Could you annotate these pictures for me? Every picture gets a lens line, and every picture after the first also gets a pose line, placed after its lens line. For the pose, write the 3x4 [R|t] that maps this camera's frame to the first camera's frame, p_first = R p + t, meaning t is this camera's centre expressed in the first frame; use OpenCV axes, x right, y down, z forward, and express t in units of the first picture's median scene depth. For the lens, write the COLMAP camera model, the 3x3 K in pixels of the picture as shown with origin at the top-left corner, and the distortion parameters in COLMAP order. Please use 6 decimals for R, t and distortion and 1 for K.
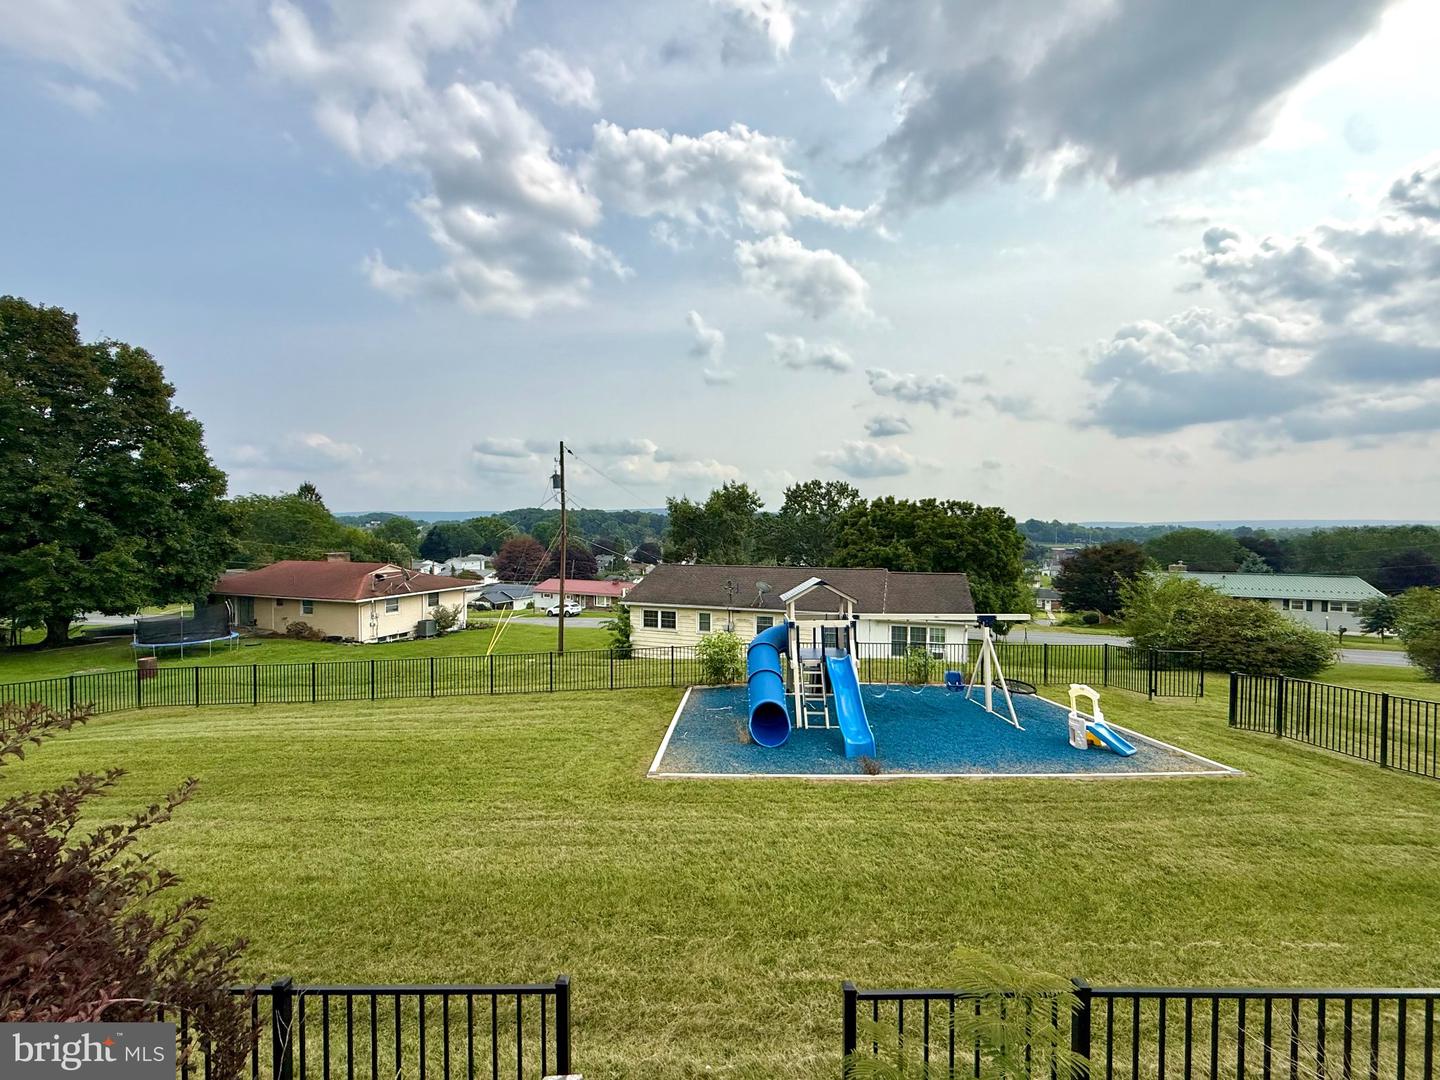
lens RADIAL K [[576.6, 0, 714.4], [0, 576.6, 552.2], [0, 0, 1]] dist [0.001285, -0.000623]
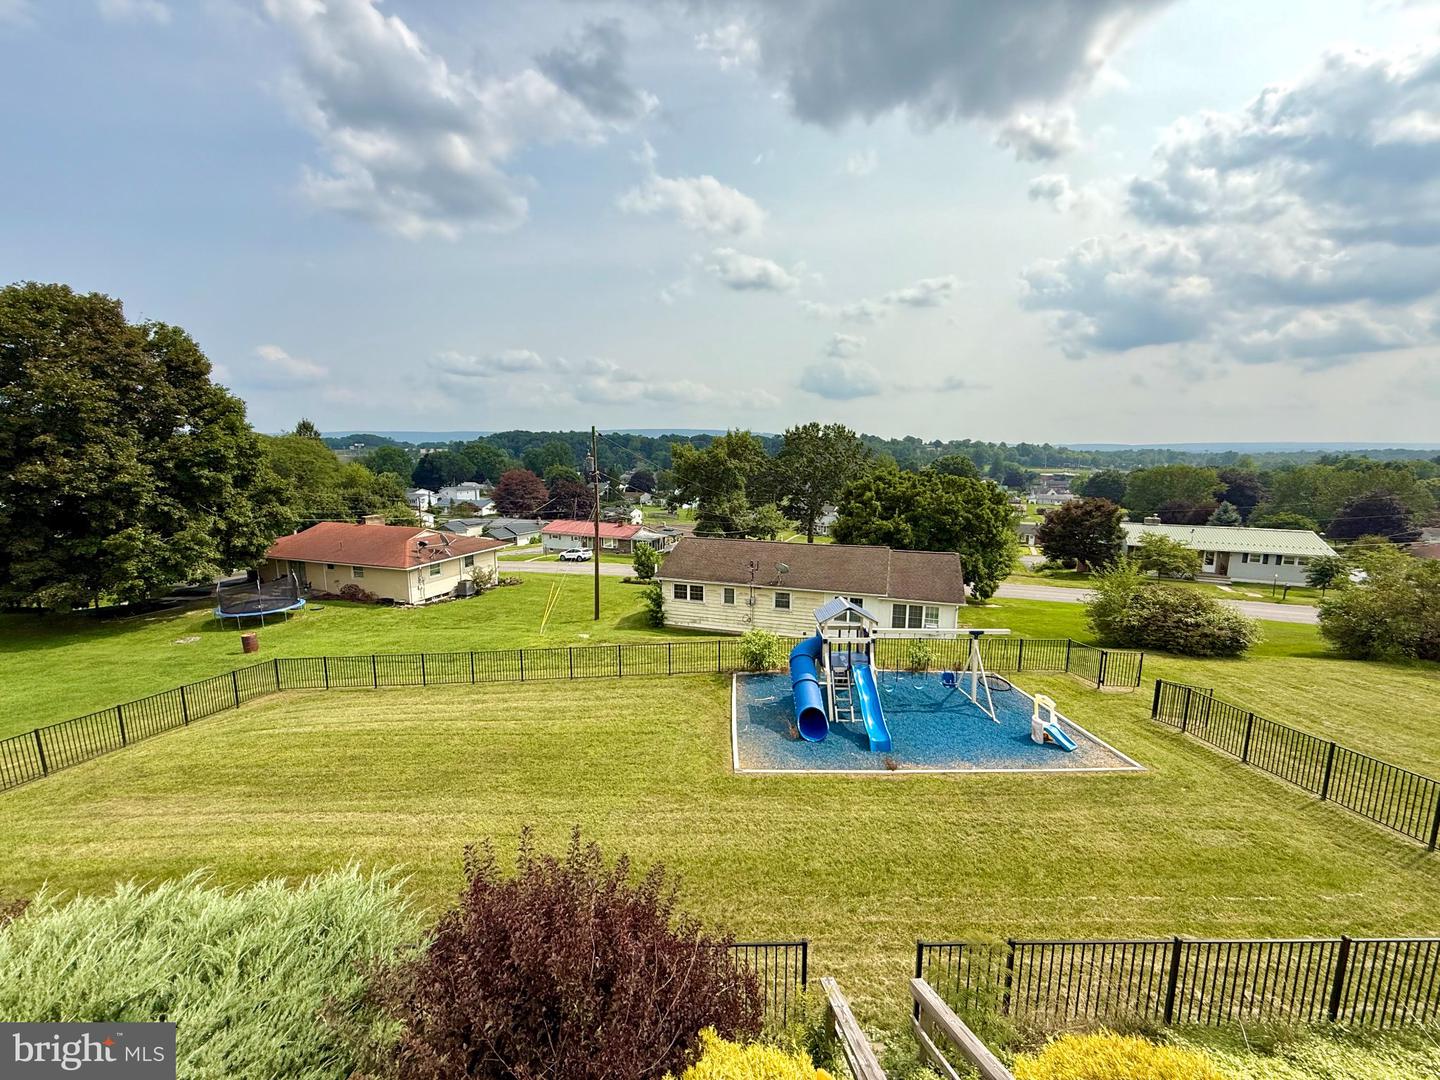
lens RADIAL K [[576.6, 0, 713.4], [0, 576.6, 551.6], [0, 0, 1]] dist [0.001285, -0.000623]
pose [[0.999852, -0.001552, 0.017160, -0.066839], [-0.000793, 0.990731, 0.135839, -0.119869], [-0.017212, -0.135832, 0.990582, -0.117239]]
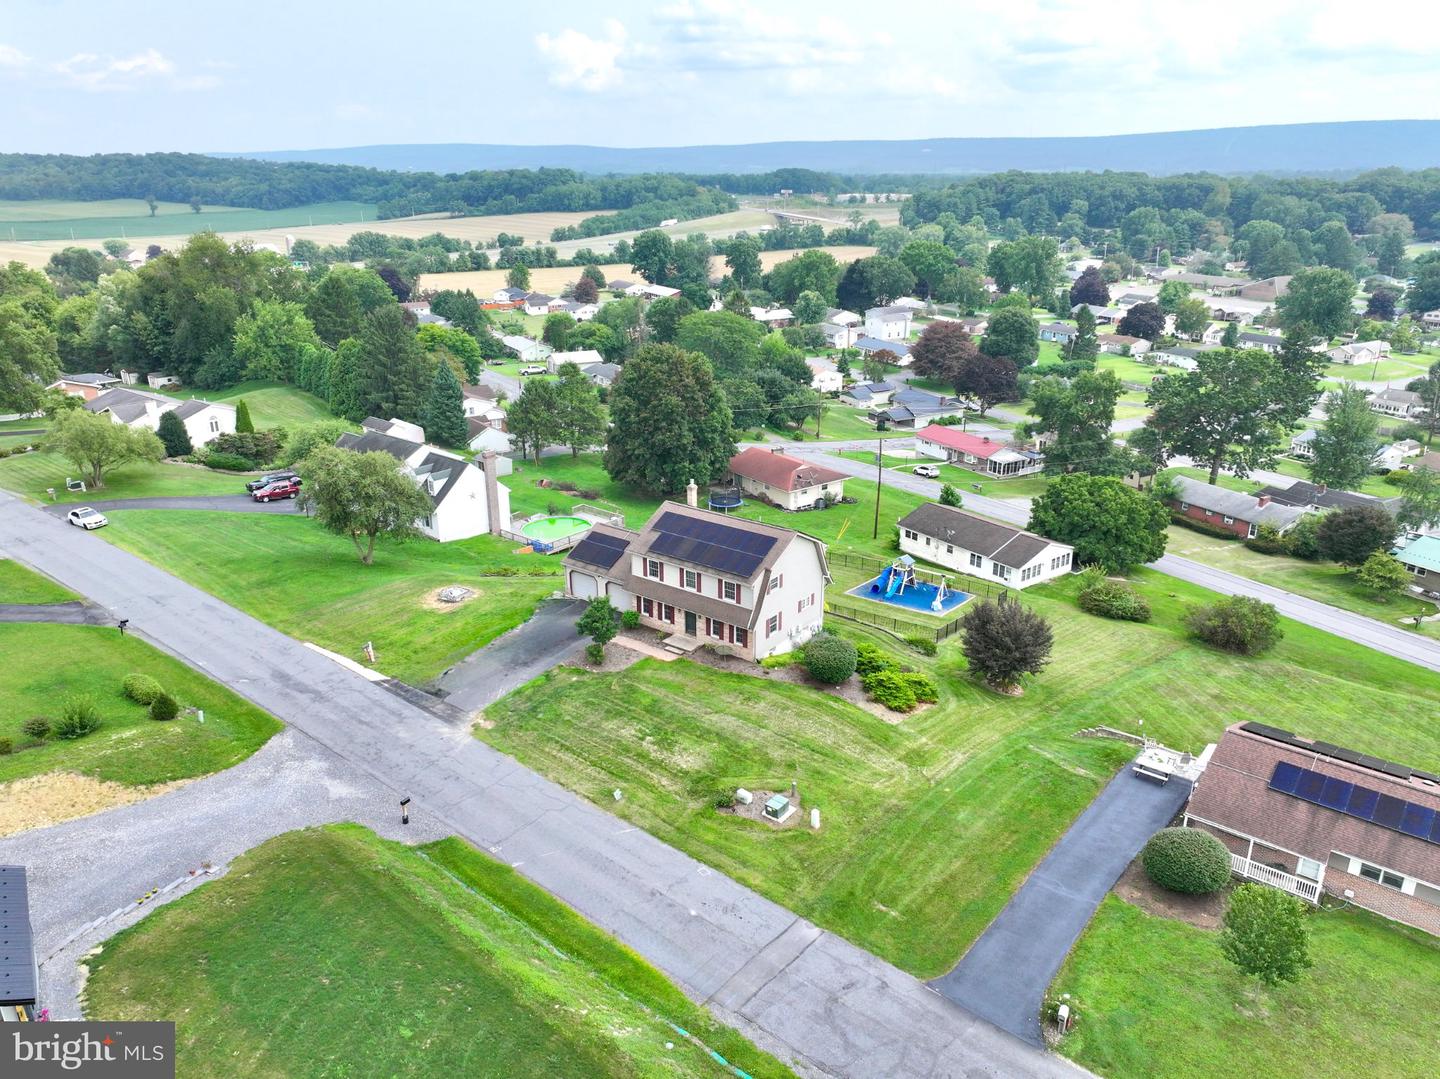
lens RADIAL K [[1050.6, 0, 705.4], [0, 1050.6, 539.7], [0, 0, 1]] dist [0.030641, 0.002102]
pose [[0.825063, 0.188289, -0.532746, 1.415025], [-0.013151, 0.948989, 0.315034, -1.135228], [0.564888, -0.252917, 0.785452, -2.627469]]
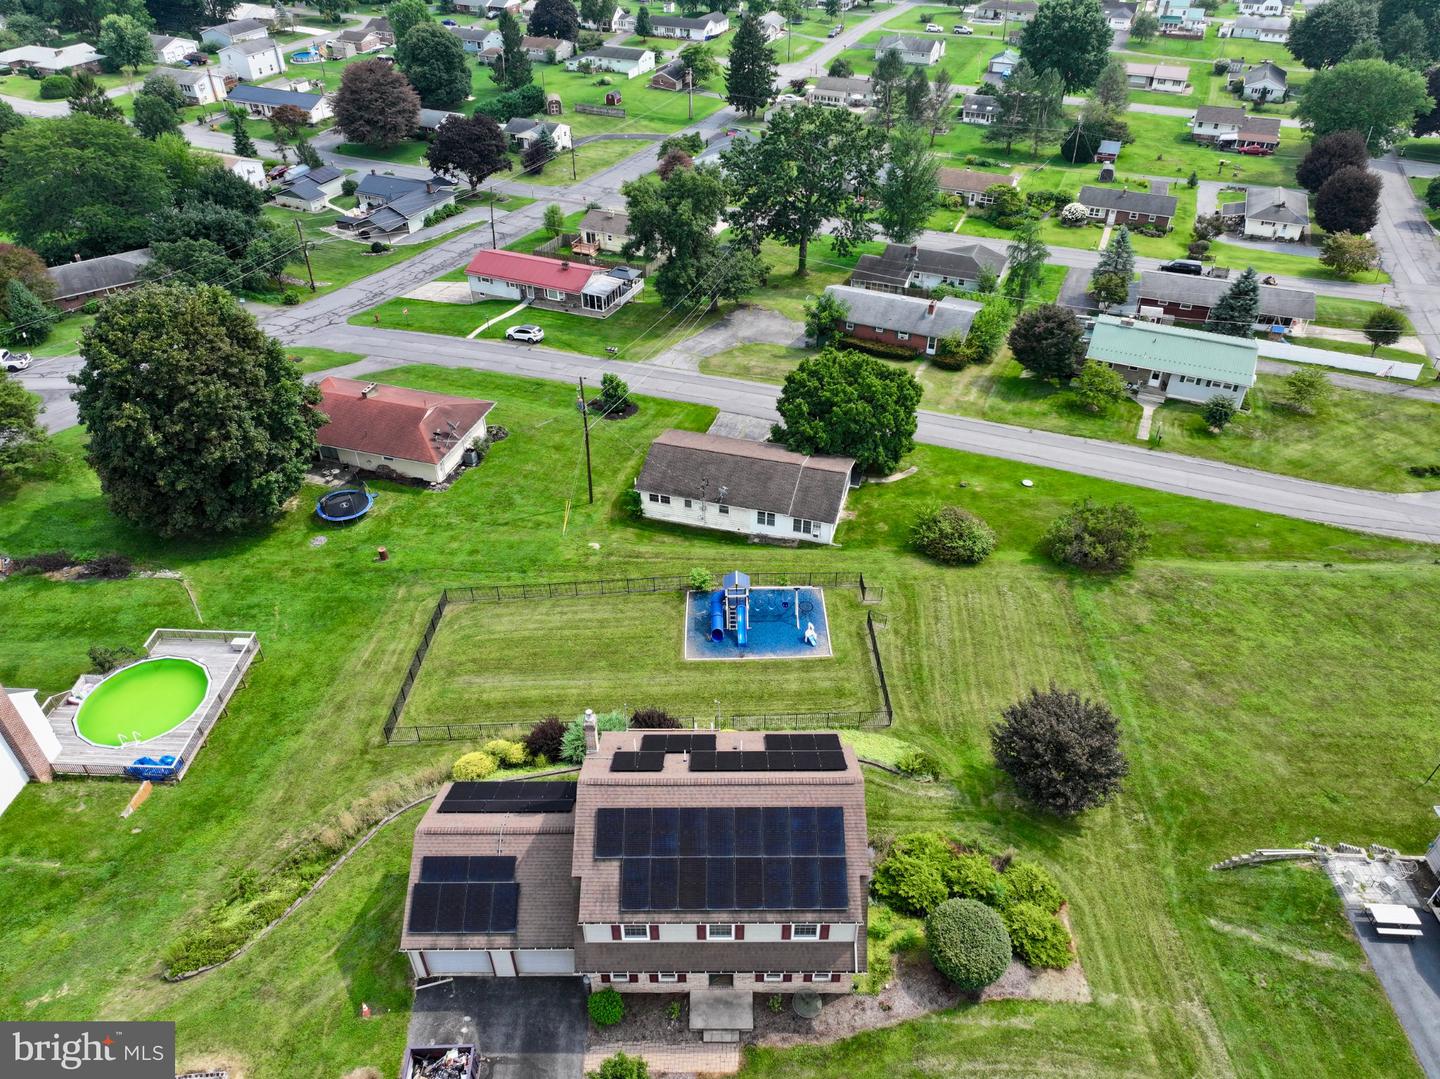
lens RADIAL K [[1050.6, 0, 715.9], [0, 1050.6, 536.0], [0, 0, 1]] dist [0.030641, 0.002102]
pose [[0.998953, -0.033096, 0.031579, -0.034921], [0.008839, 0.816976, 0.576603, -1.530000], [-0.044883, -0.575721, 0.816414, -1.509779]]
